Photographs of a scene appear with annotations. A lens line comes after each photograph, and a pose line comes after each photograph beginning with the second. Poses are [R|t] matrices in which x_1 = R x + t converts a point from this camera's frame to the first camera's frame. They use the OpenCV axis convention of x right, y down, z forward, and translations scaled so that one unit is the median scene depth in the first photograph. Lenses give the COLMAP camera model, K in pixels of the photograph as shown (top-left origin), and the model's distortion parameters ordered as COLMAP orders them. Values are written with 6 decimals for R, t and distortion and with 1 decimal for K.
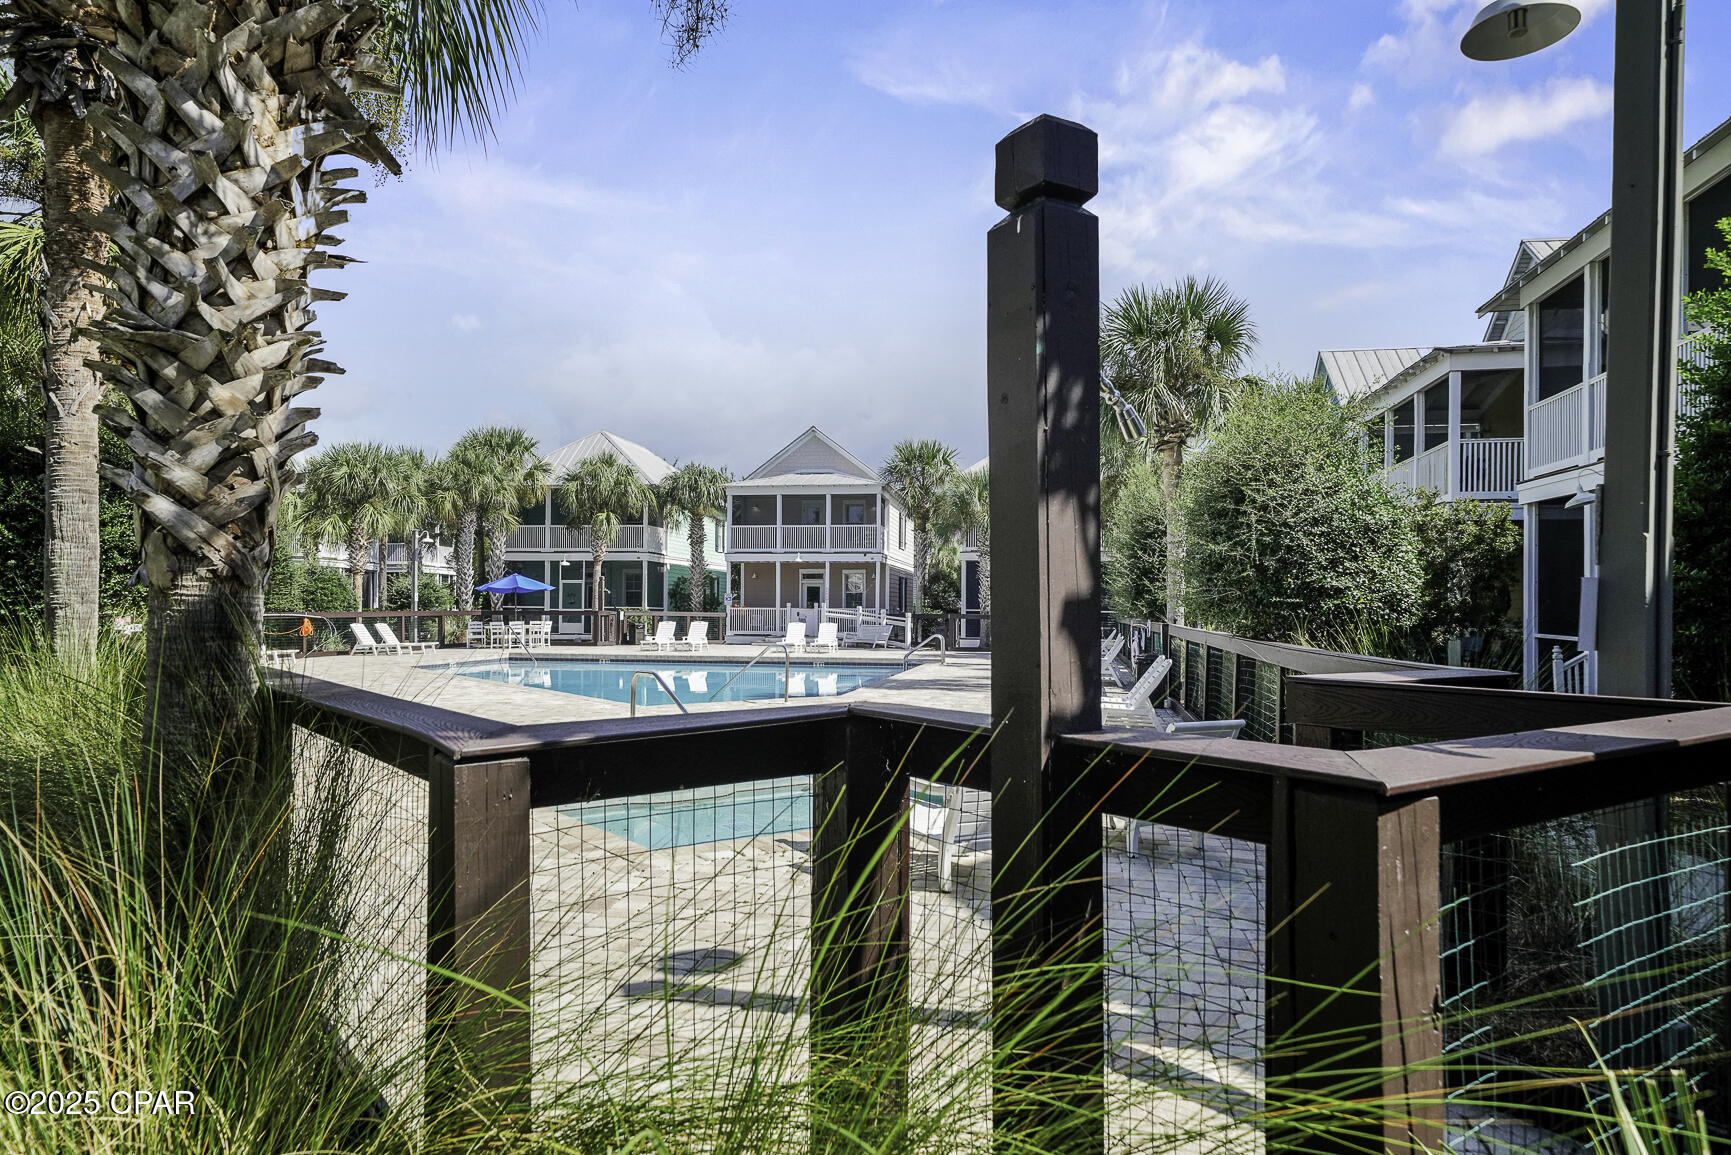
lens RADIAL K [[1180.6, 0, 865.5], [0, 1180.6, 577.5], [0, 0, 1]] dist [0.020229, 0.000326]
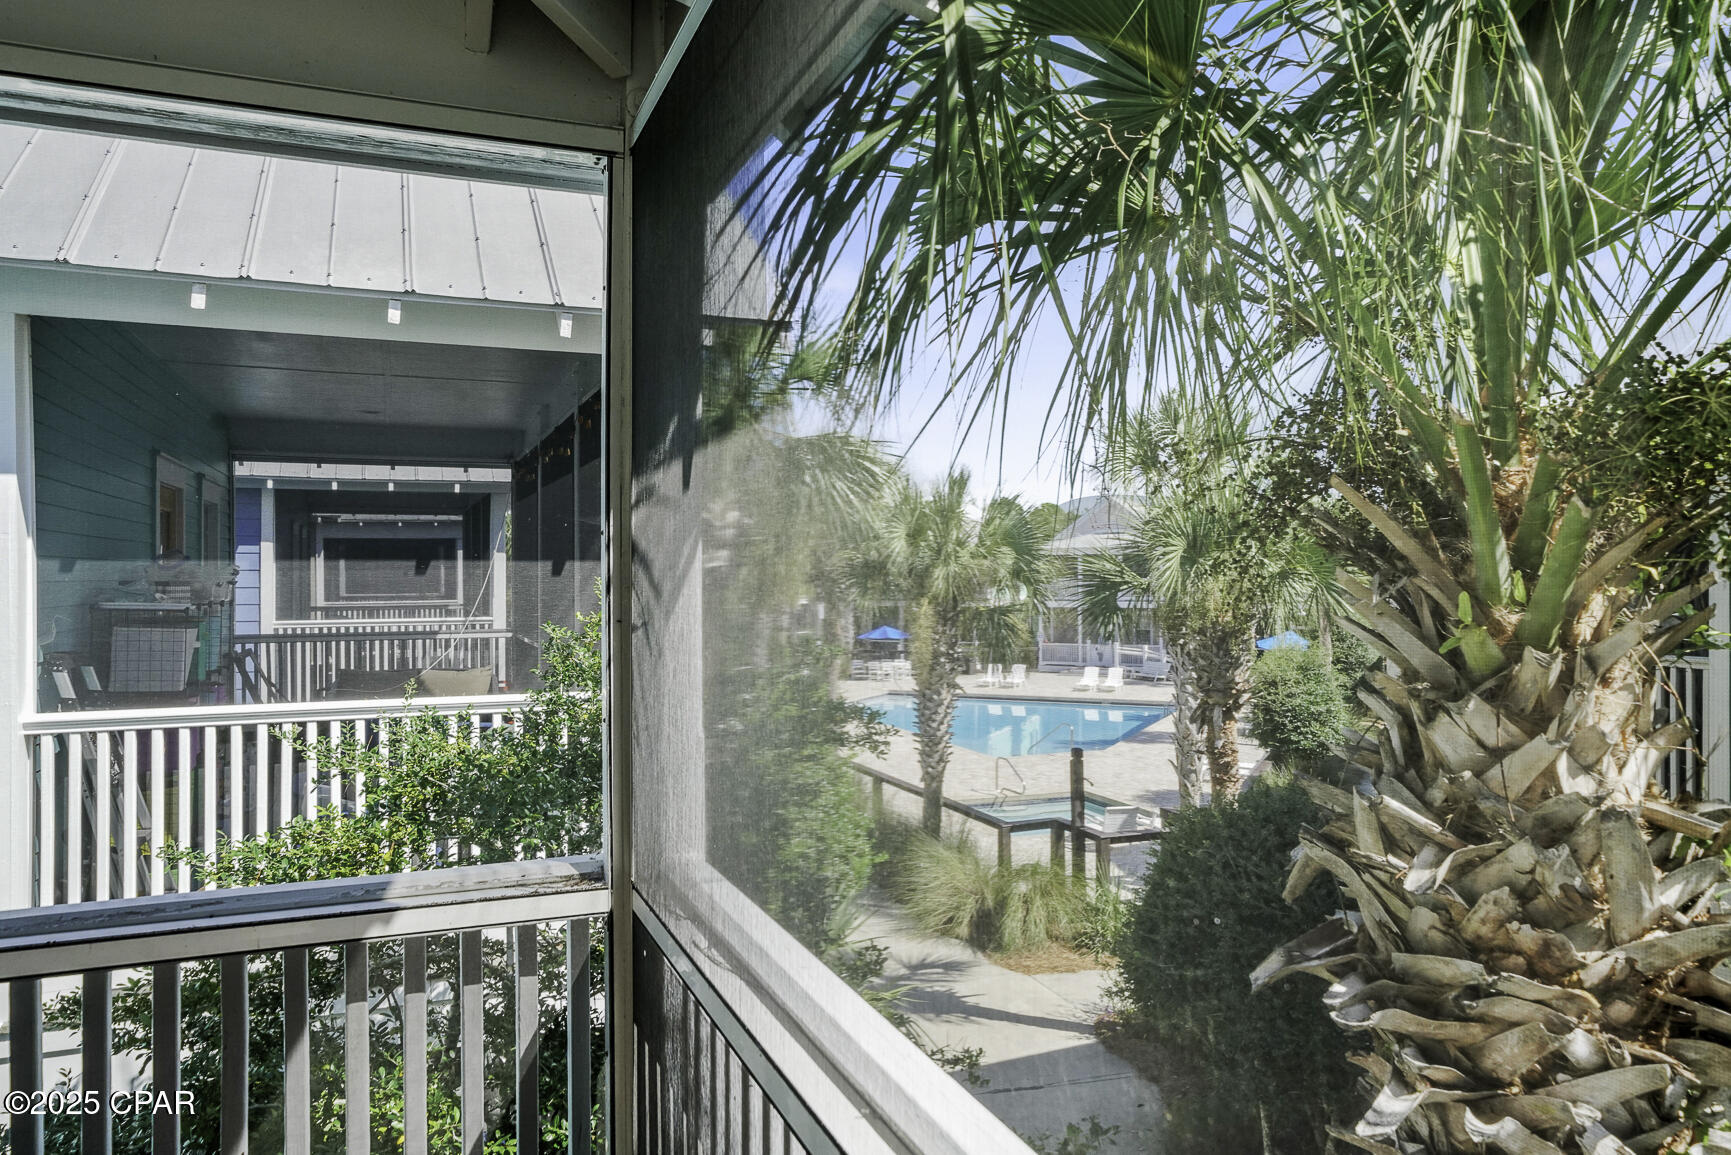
lens RADIAL K [[1180.6, 0, 865.5], [0, 1180.6, 577.5], [0, 0, 1]] dist [0.020229, 0.000326]
pose [[0.965649, -0.015305, -0.259399, 0.087719], [0.019025, 0.999749, 0.011837, -0.171522], [0.259152, -0.016366, 0.965698, -0.716858]]
